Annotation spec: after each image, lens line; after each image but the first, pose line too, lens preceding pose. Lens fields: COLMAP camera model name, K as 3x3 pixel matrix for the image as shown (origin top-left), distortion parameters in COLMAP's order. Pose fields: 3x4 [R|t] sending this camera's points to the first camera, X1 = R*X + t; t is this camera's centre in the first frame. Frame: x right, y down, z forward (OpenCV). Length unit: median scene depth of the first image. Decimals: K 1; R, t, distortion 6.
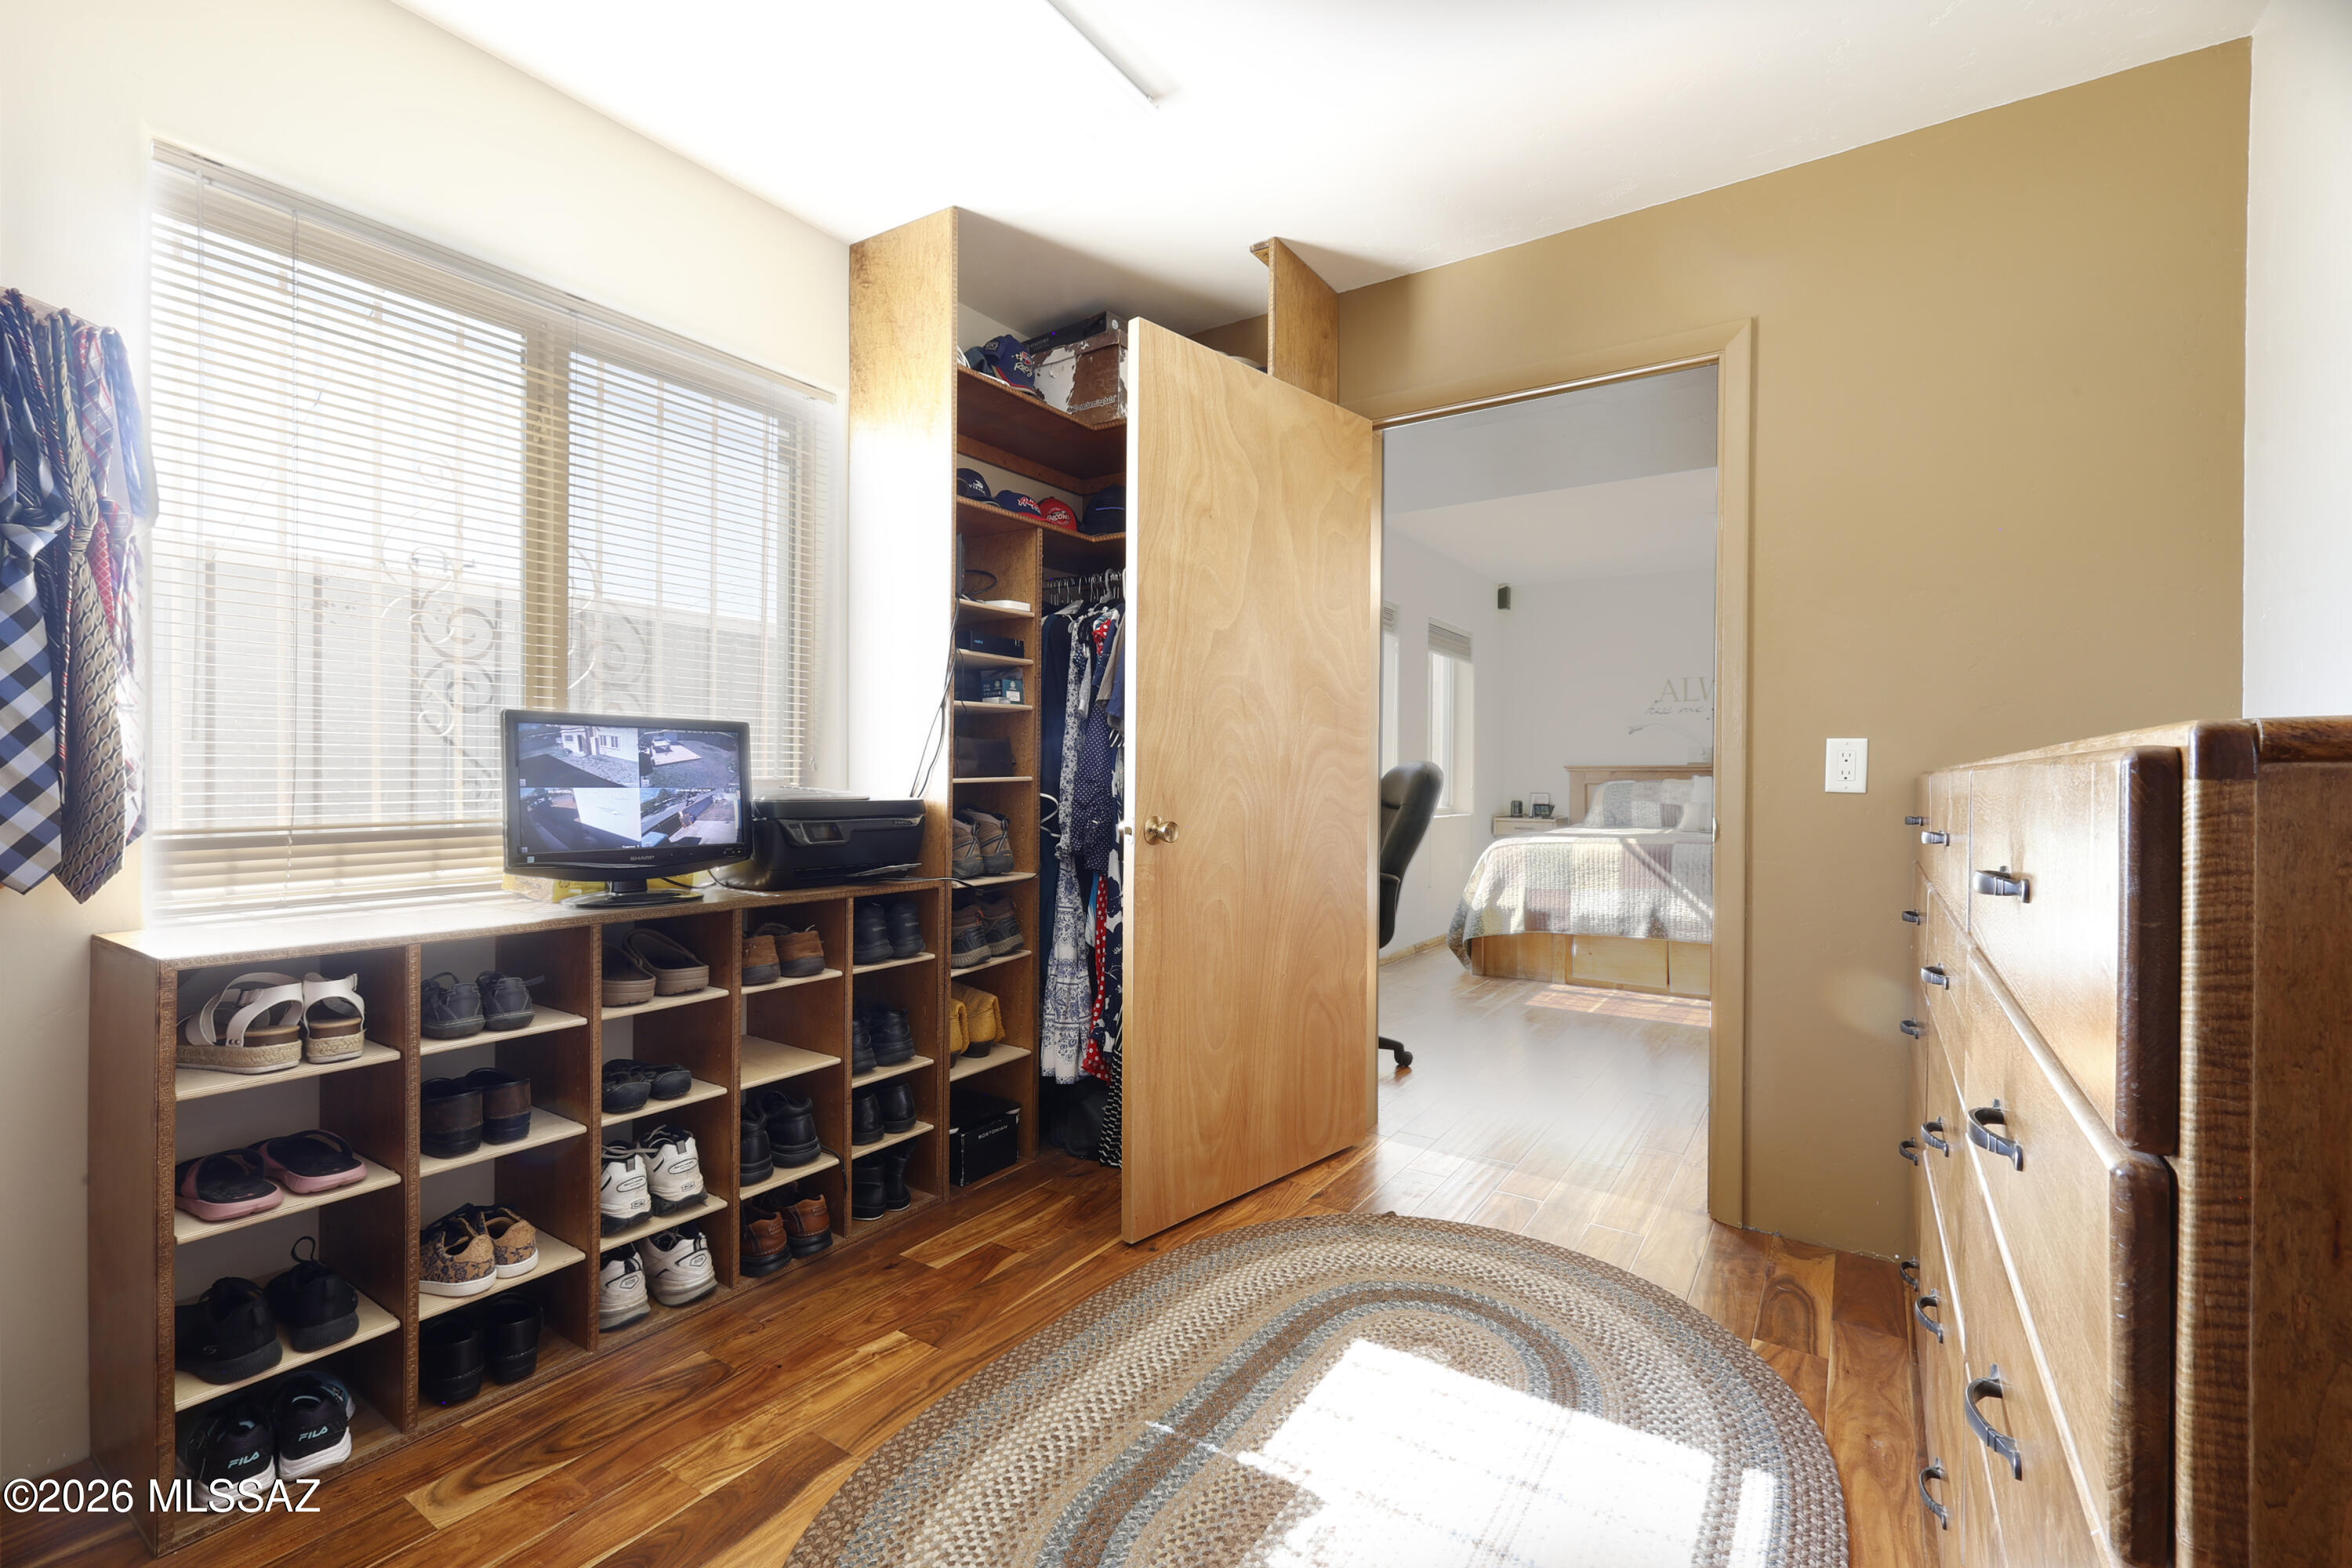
lens RADIAL K [[1020.1, 0, 1161.2], [0, 1020.1, 784.5], [0, 0, 1]] dist [0.000532, -0.000011]
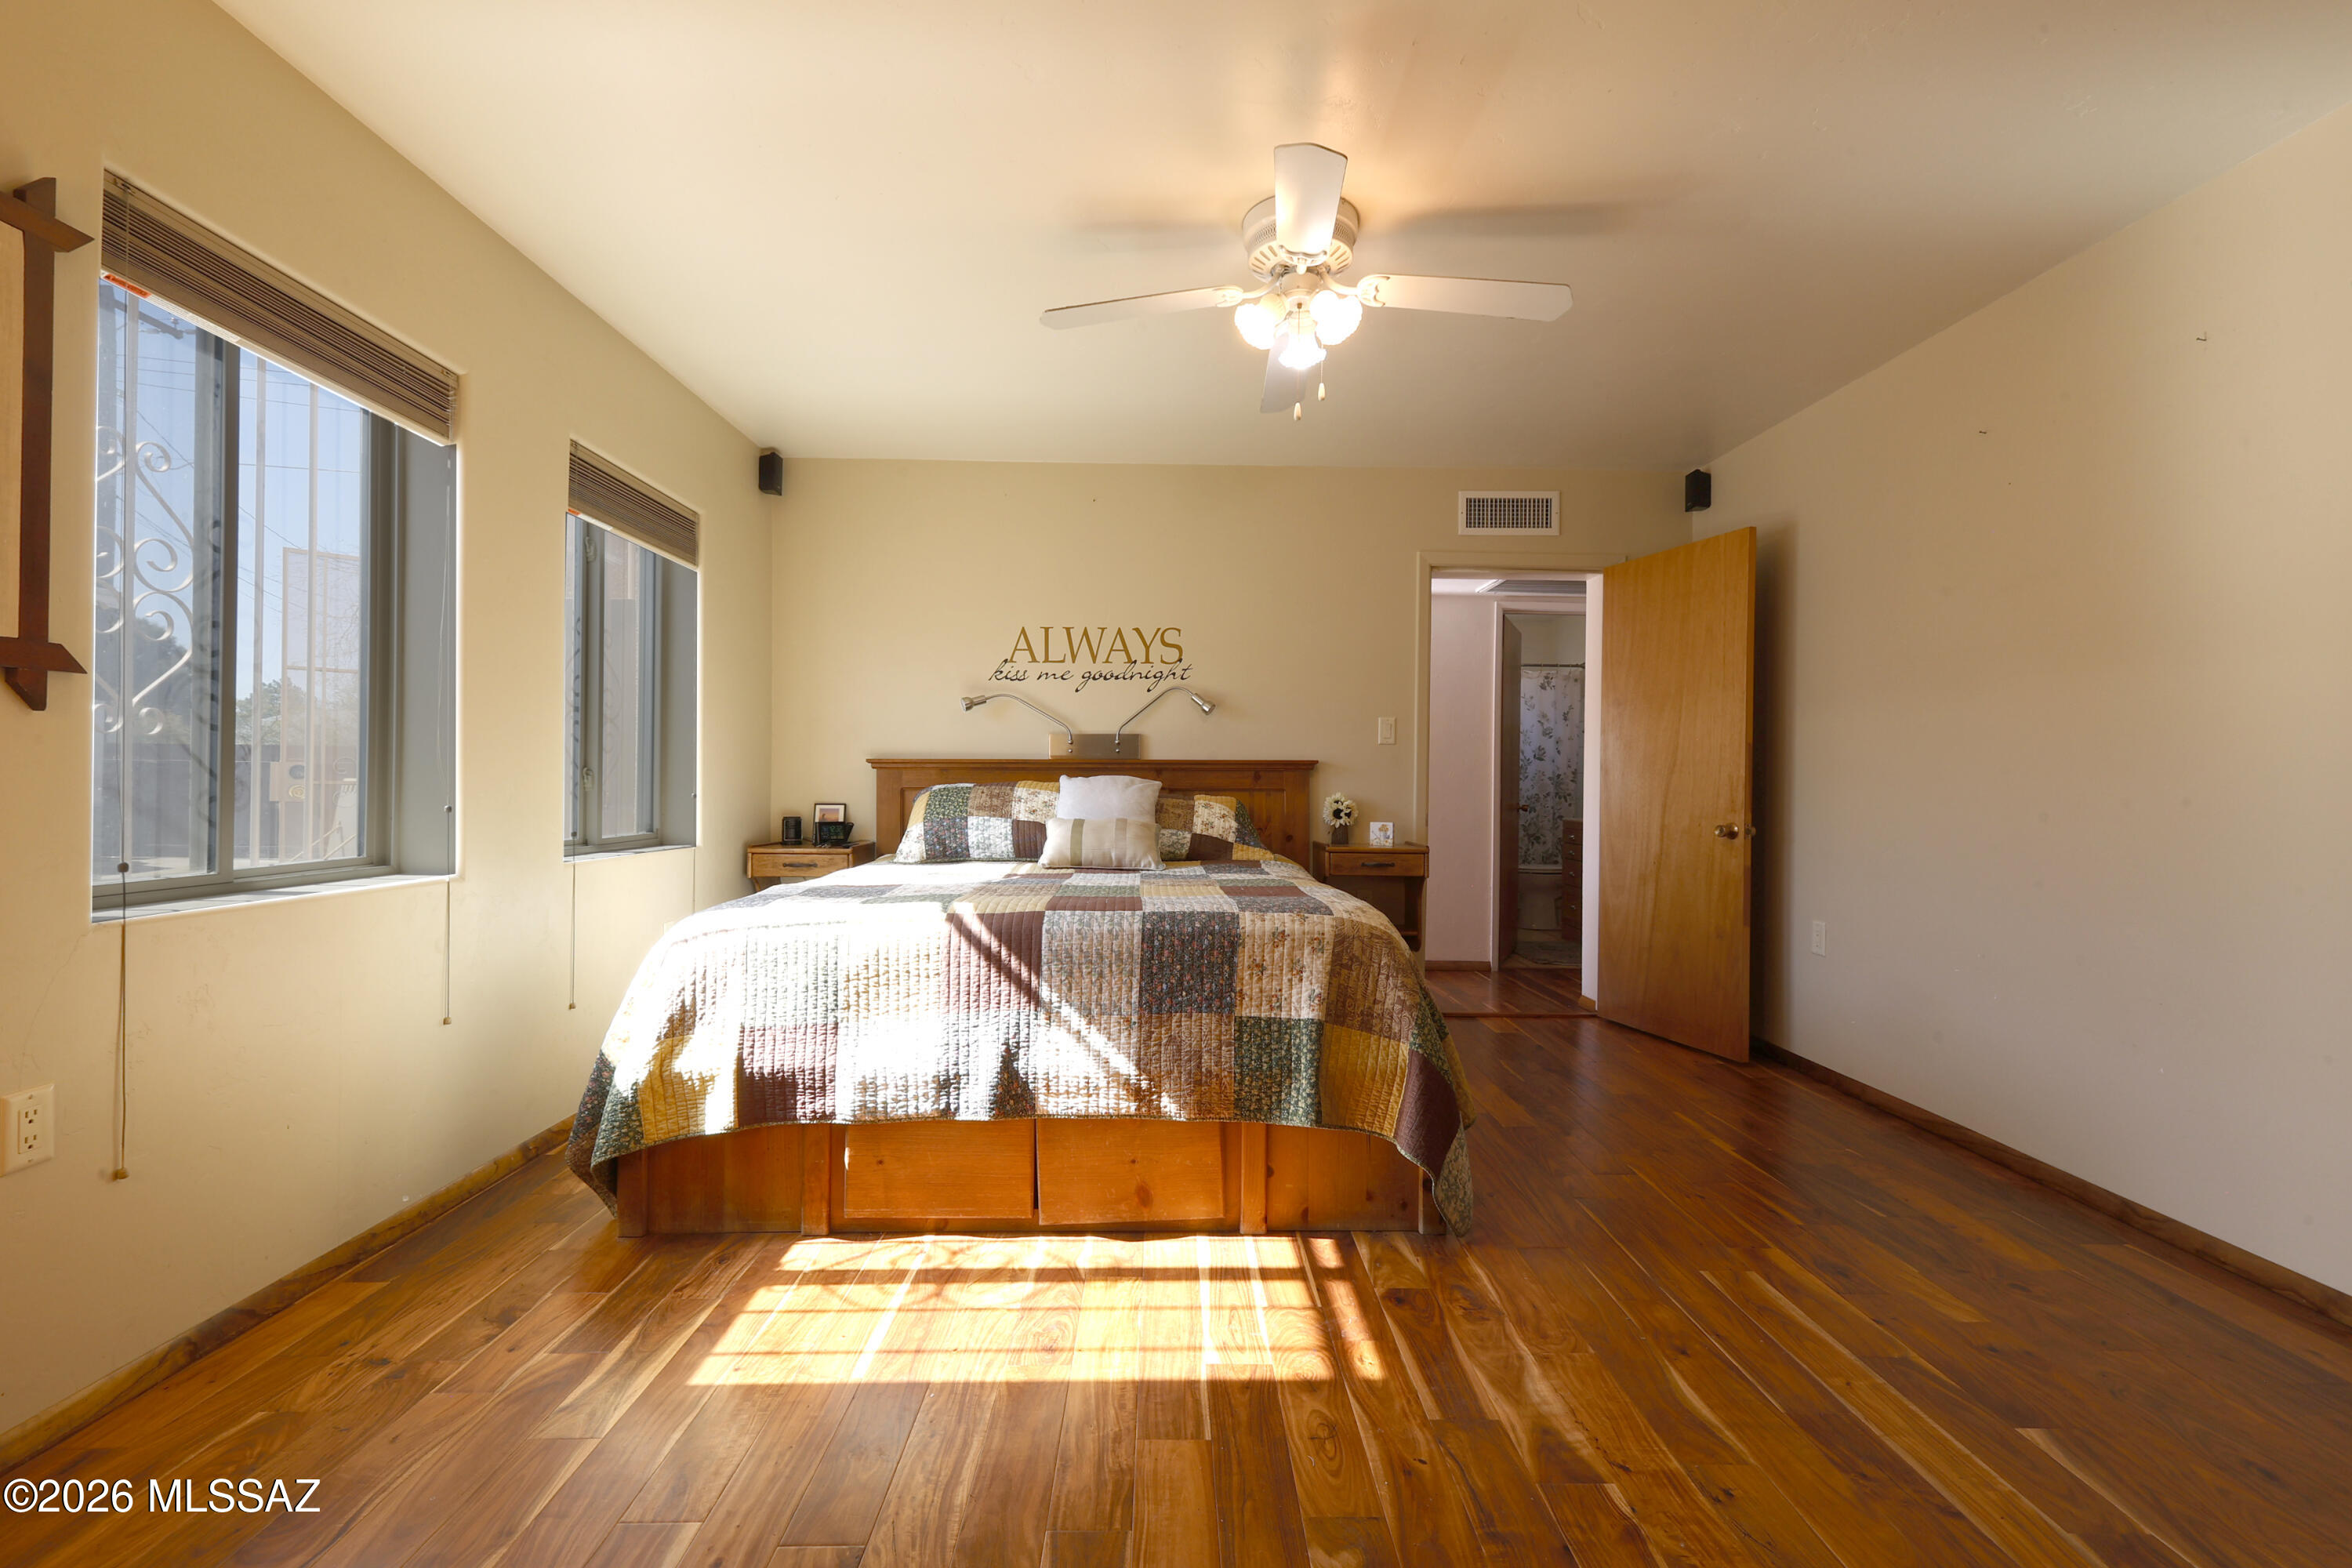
lens RADIAL K [[1090.4, 0, 1173.1], [0, 1090.4, 785.8], [0, 0, 1]] dist [-0.002518, -0.000075]
pose [[0.819136, 0.002703, 0.573594, 0.236996], [-0.001356, 0.999995, -0.002776, -0.000954], [-0.573598, 0.001496, 0.819135, 0.502075]]
